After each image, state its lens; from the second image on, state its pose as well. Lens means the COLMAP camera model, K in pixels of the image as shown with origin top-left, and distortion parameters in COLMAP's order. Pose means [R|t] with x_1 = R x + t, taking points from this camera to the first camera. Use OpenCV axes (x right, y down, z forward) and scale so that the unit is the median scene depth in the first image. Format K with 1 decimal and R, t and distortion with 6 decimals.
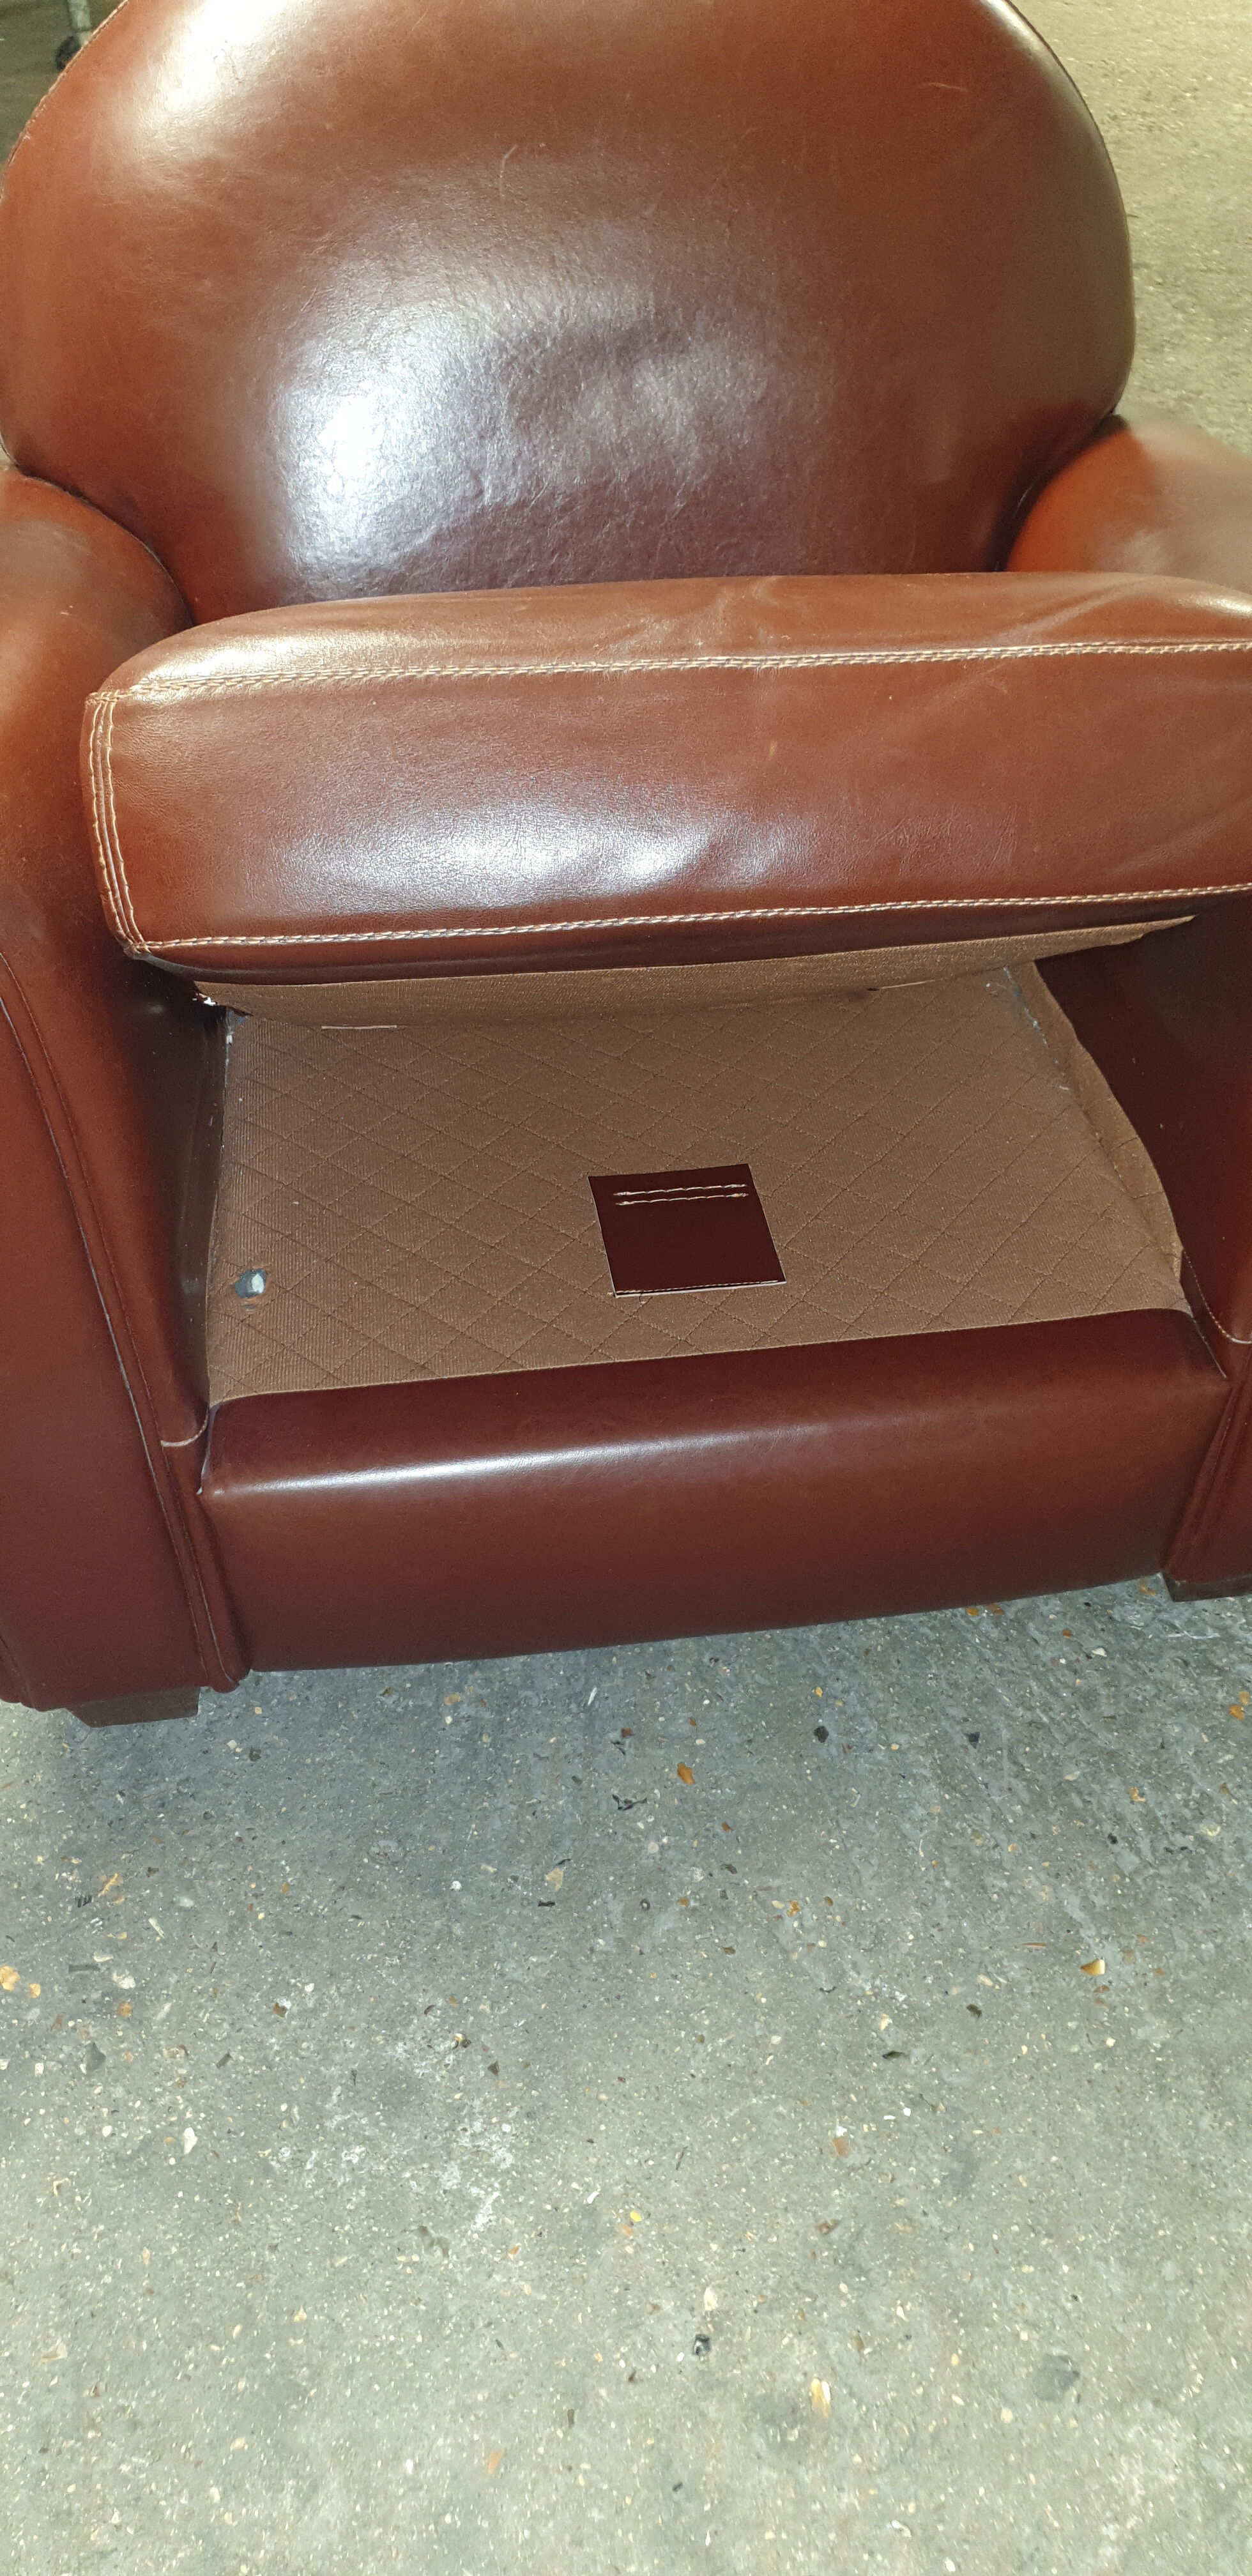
lens RADIAL K [[1996.8, 0, 644.8], [0, 1996.8, 1310.6], [0, 0, 1]] dist [-0.012681, 0.037882]
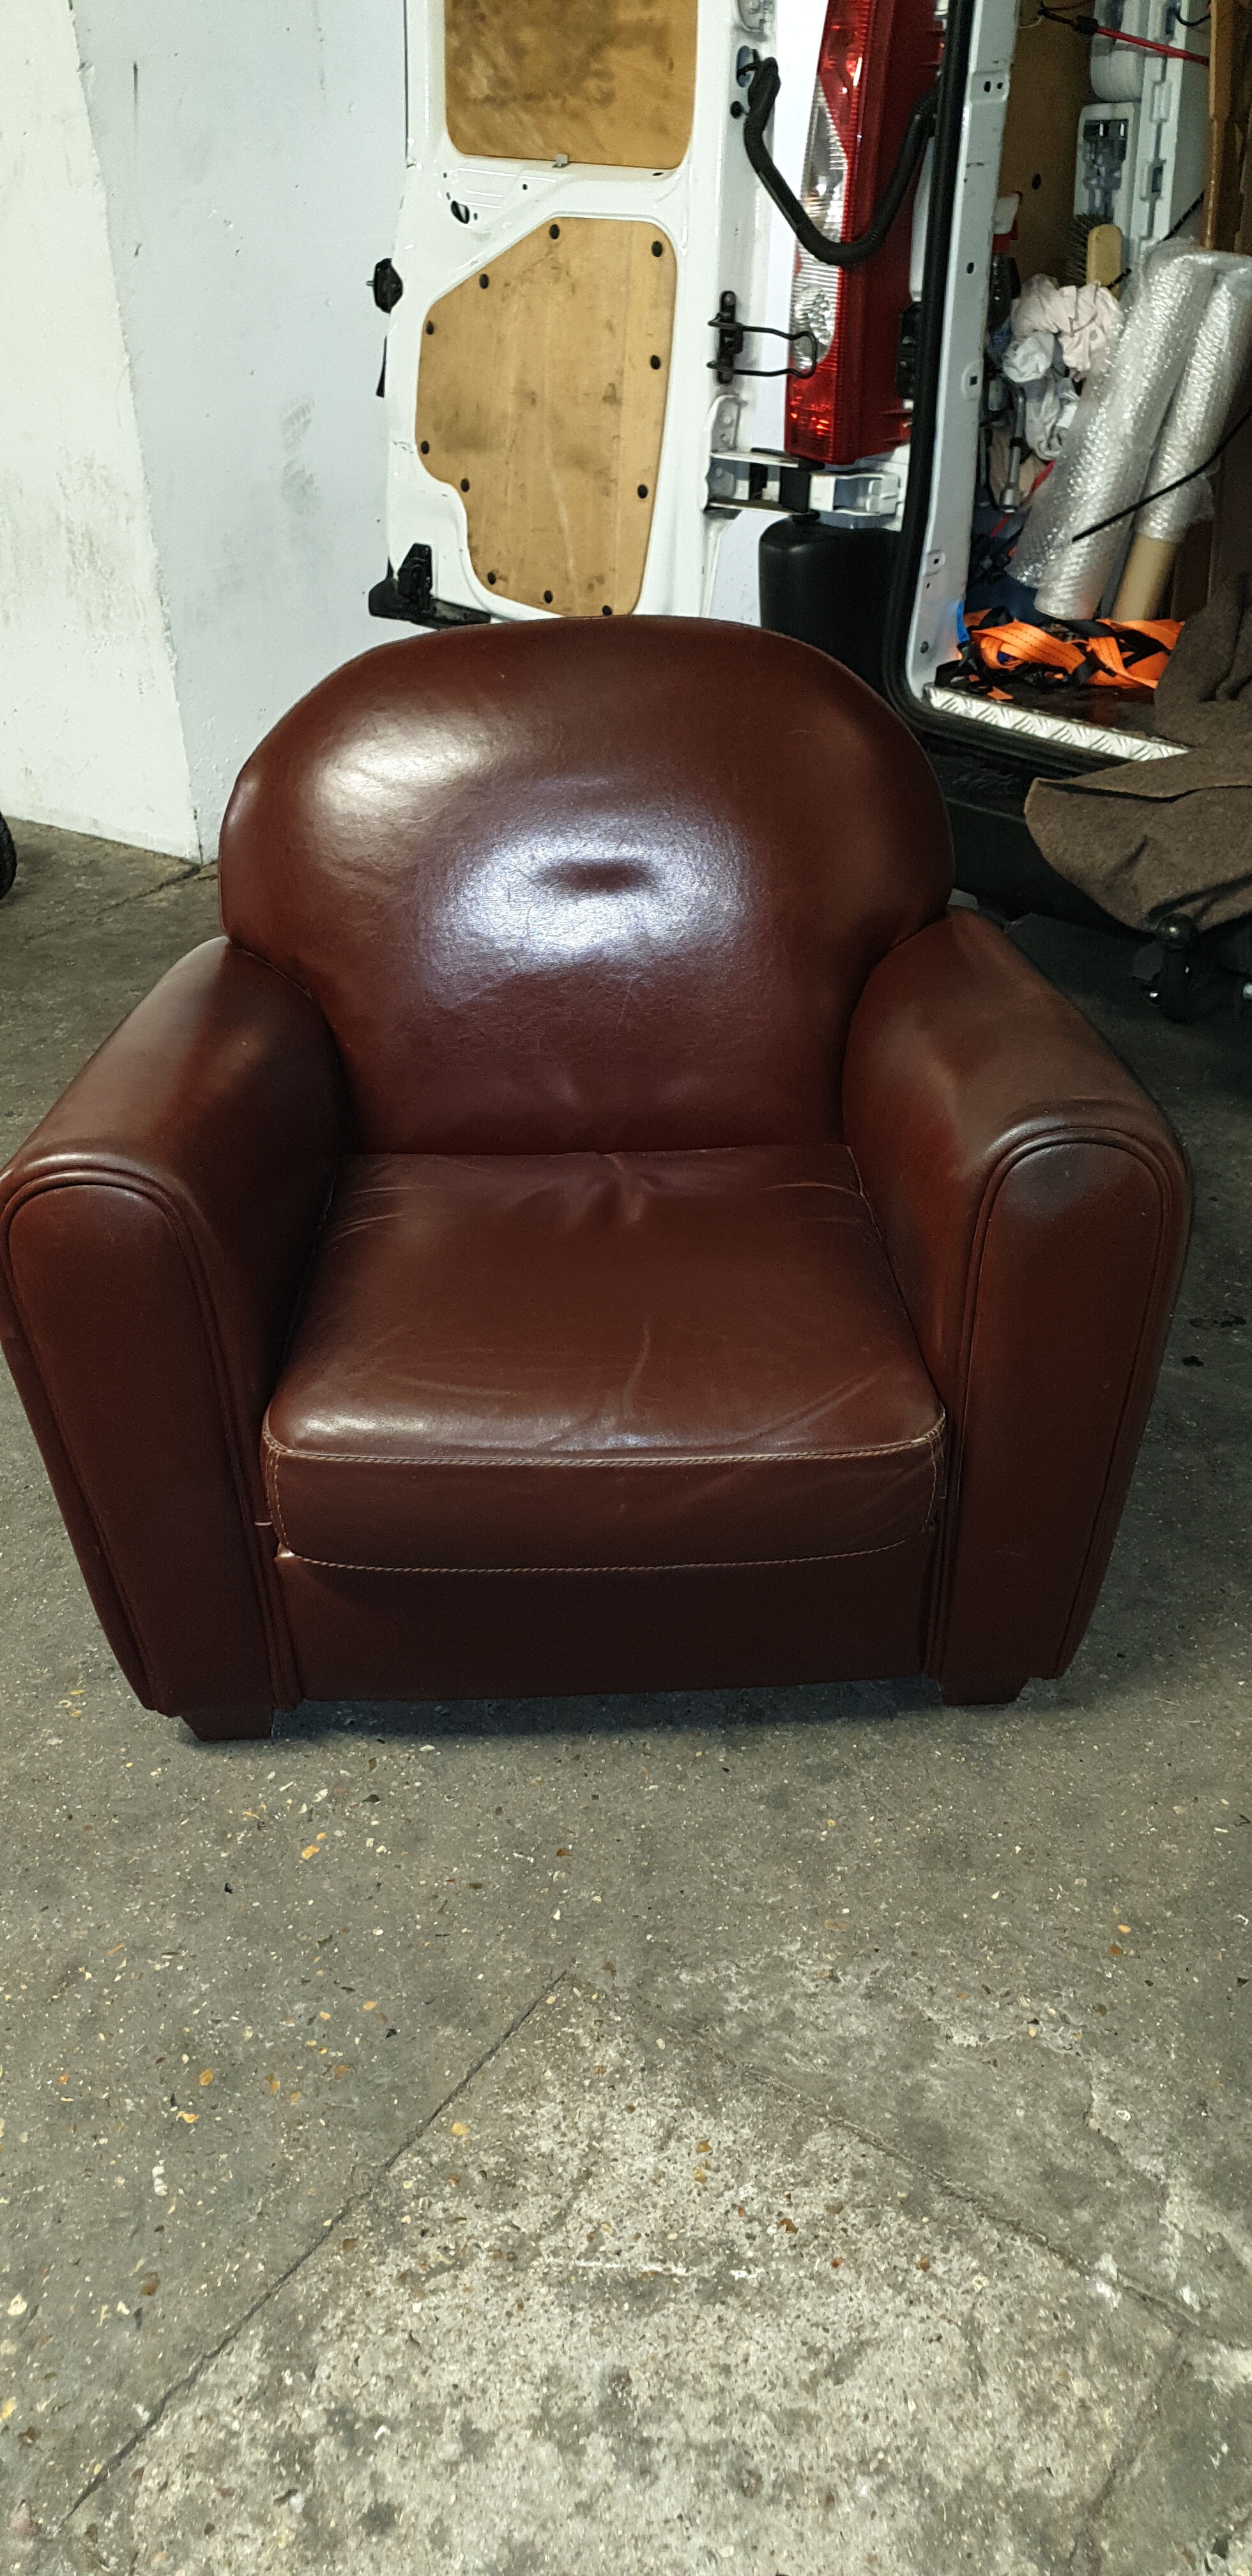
lens RADIAL K [[1996.8, 0, 627.1], [0, 1996.8, 1287.4], [0, 0, 1]] dist [-0.012681, 0.037882]
pose [[-0.019538, -0.513913, 0.857620, -1.338281], [0.697041, 0.607945, 0.380179, -0.330759], [-0.716765, 0.605225, 0.346340, 0.013327]]
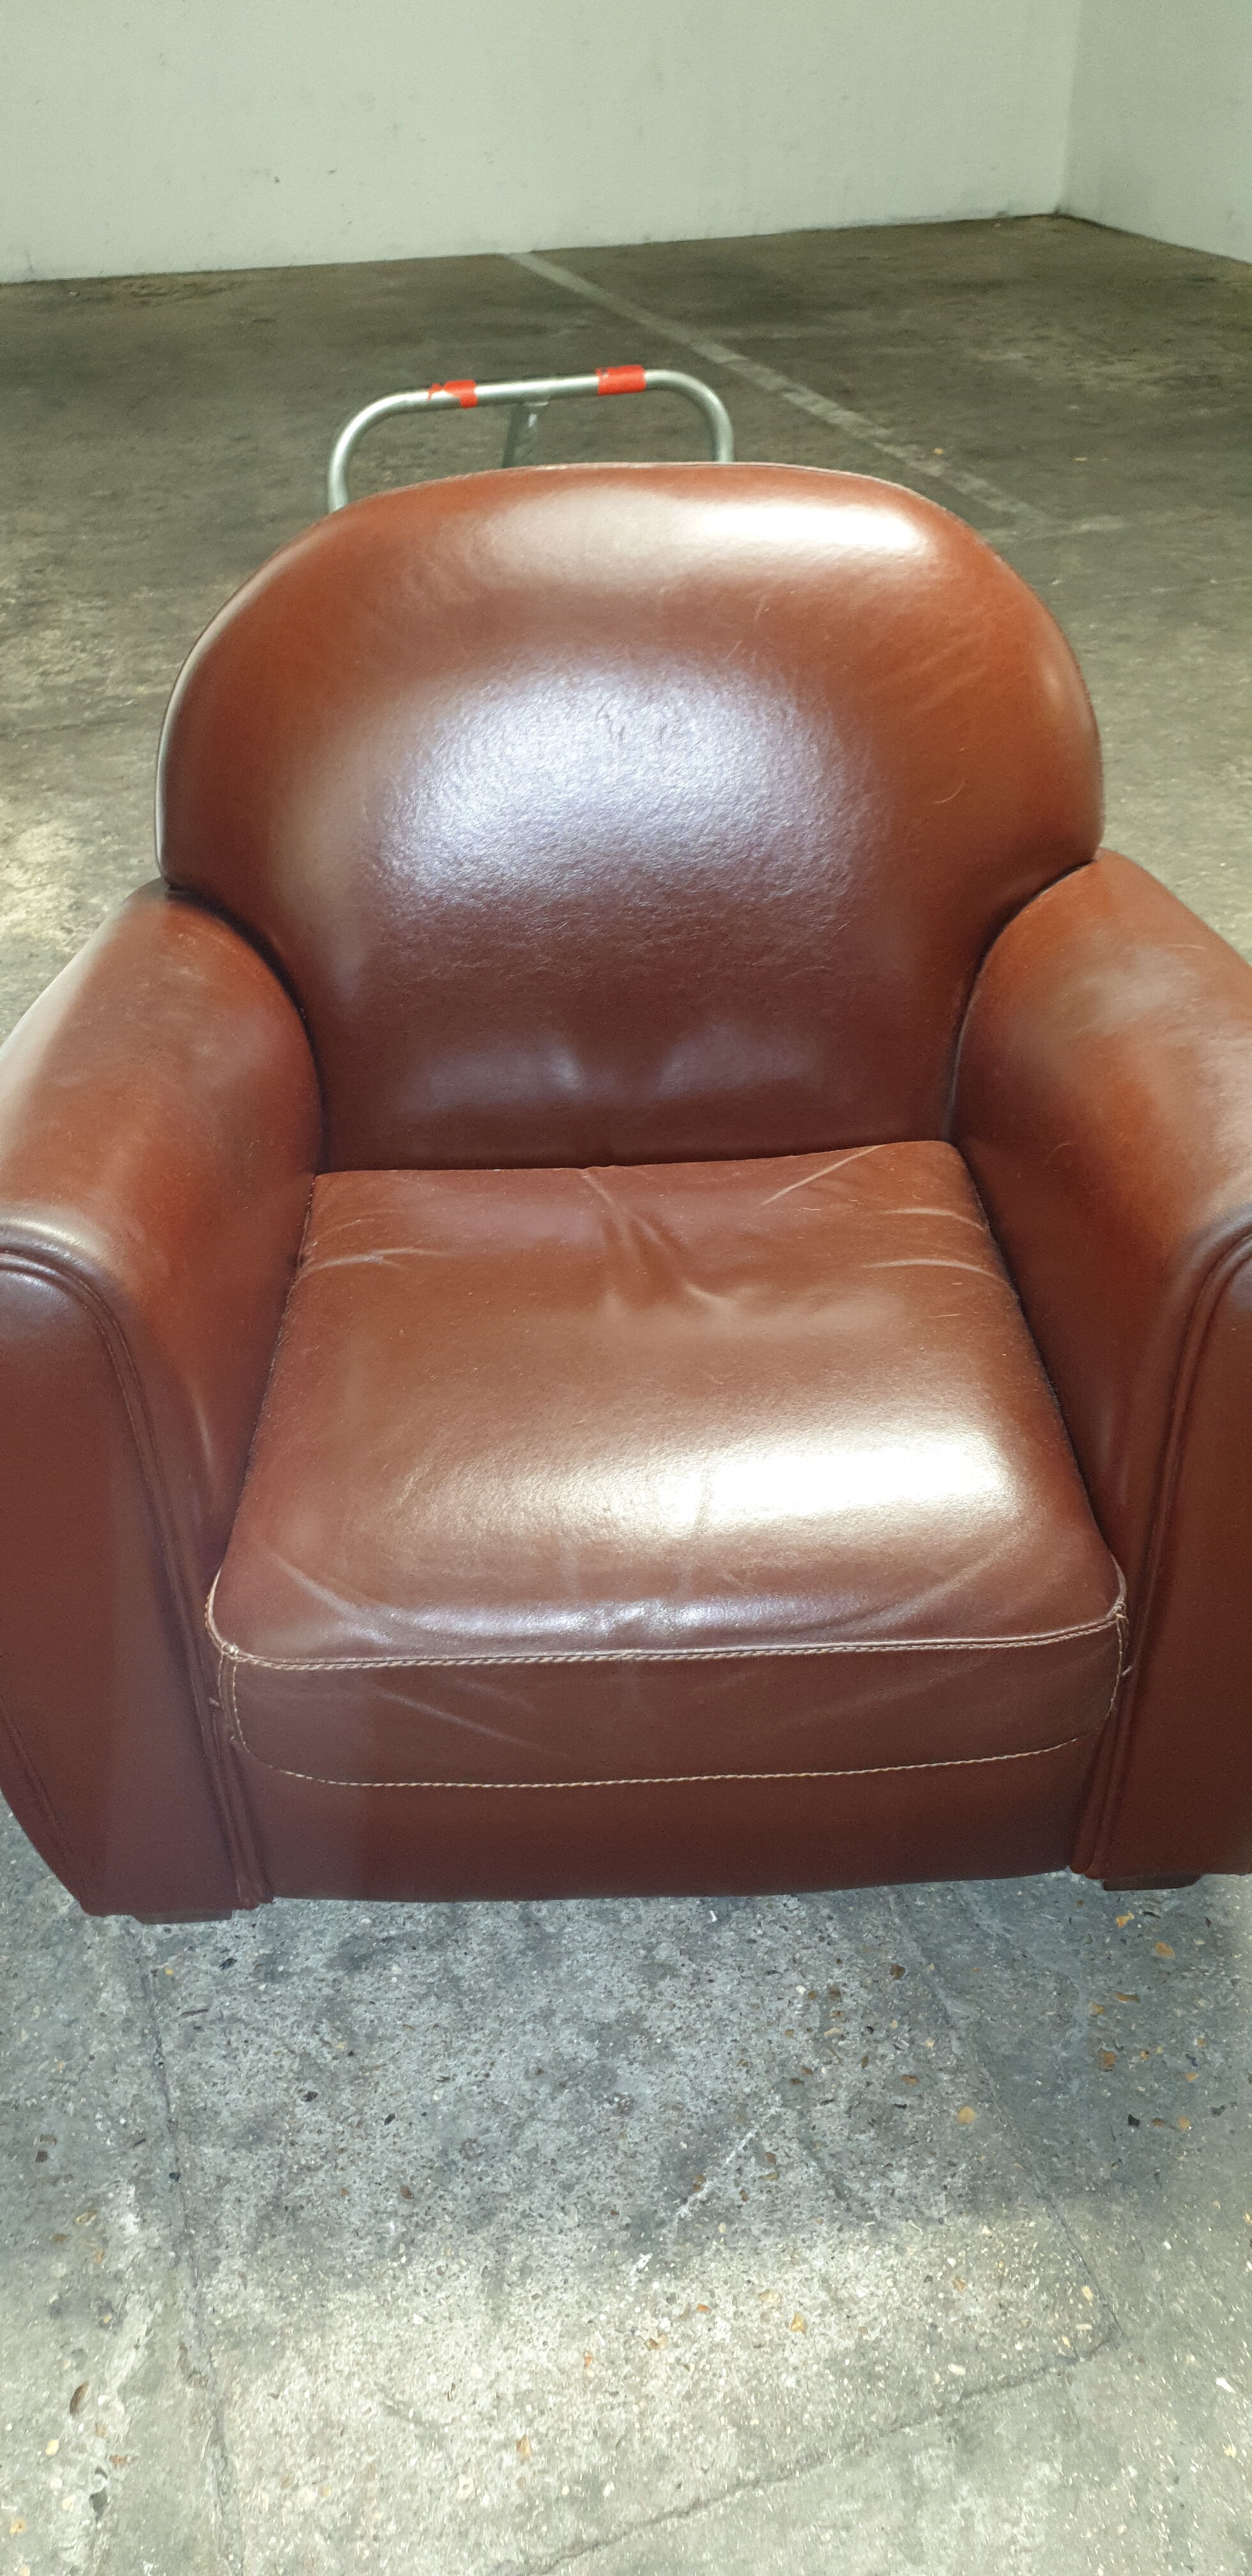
lens RADIAL K [[1996.8, 0, 603.6], [0, 1996.8, 1298.1], [0, 0, 1]] dist [-0.012681, 0.037882]
pose [[0.822105, 0.322438, -0.469230, -0.325968], [-0.377494, 0.925667, -0.025295, 0.079312], [0.426195, 0.197927, 0.882714, -0.306419]]
